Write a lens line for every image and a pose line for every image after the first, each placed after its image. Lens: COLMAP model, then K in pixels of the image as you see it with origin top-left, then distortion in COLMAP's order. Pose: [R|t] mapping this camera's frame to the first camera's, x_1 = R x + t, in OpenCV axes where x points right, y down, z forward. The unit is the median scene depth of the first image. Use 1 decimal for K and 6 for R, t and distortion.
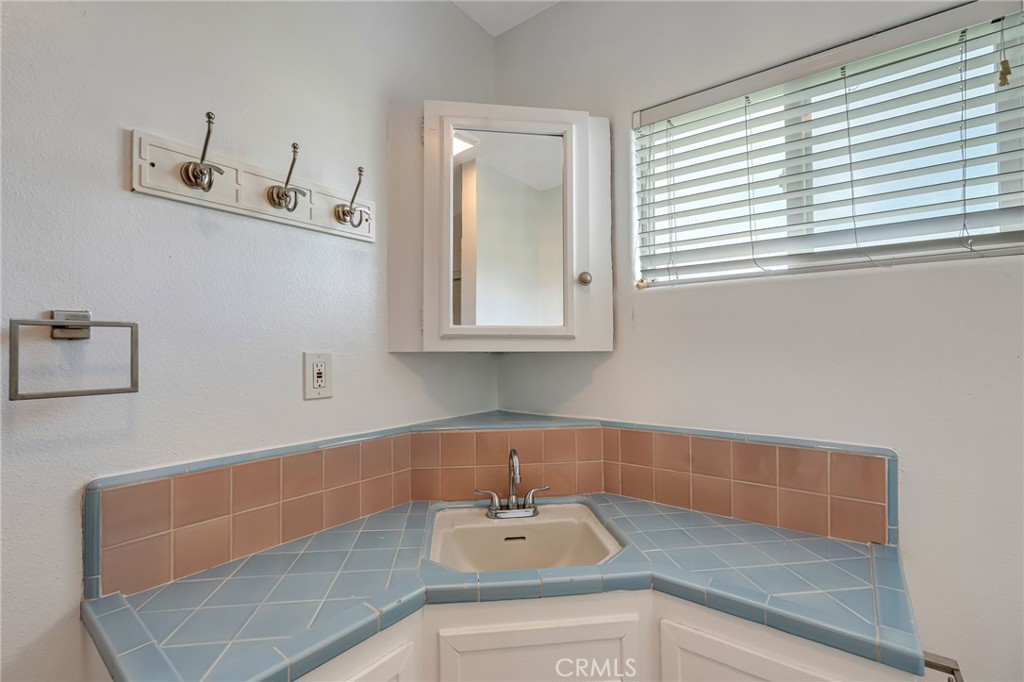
lens RADIAL K [[451.2, 0, 512.0], [0, 451.2, 341.0], [0, 0, 1]] dist [-0.004549, 0.000124]
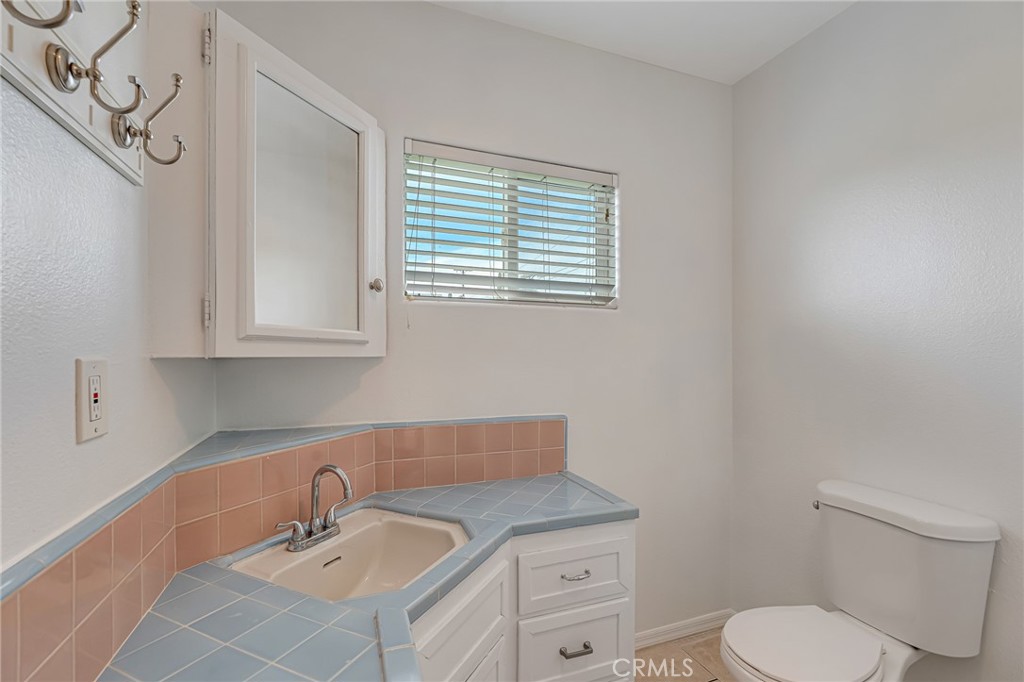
lens RADIAL K [[451.9, 0, 512.0], [0, 451.9, 353.1], [0, 0, 1]] dist [-0.001570, 0.000196]
pose [[0.526792, 0.008148, 0.849955, -0.577533], [-0.025312, 0.999661, 0.006104, 0.000407], [-0.849618, -0.024730, 0.526819, 0.215780]]
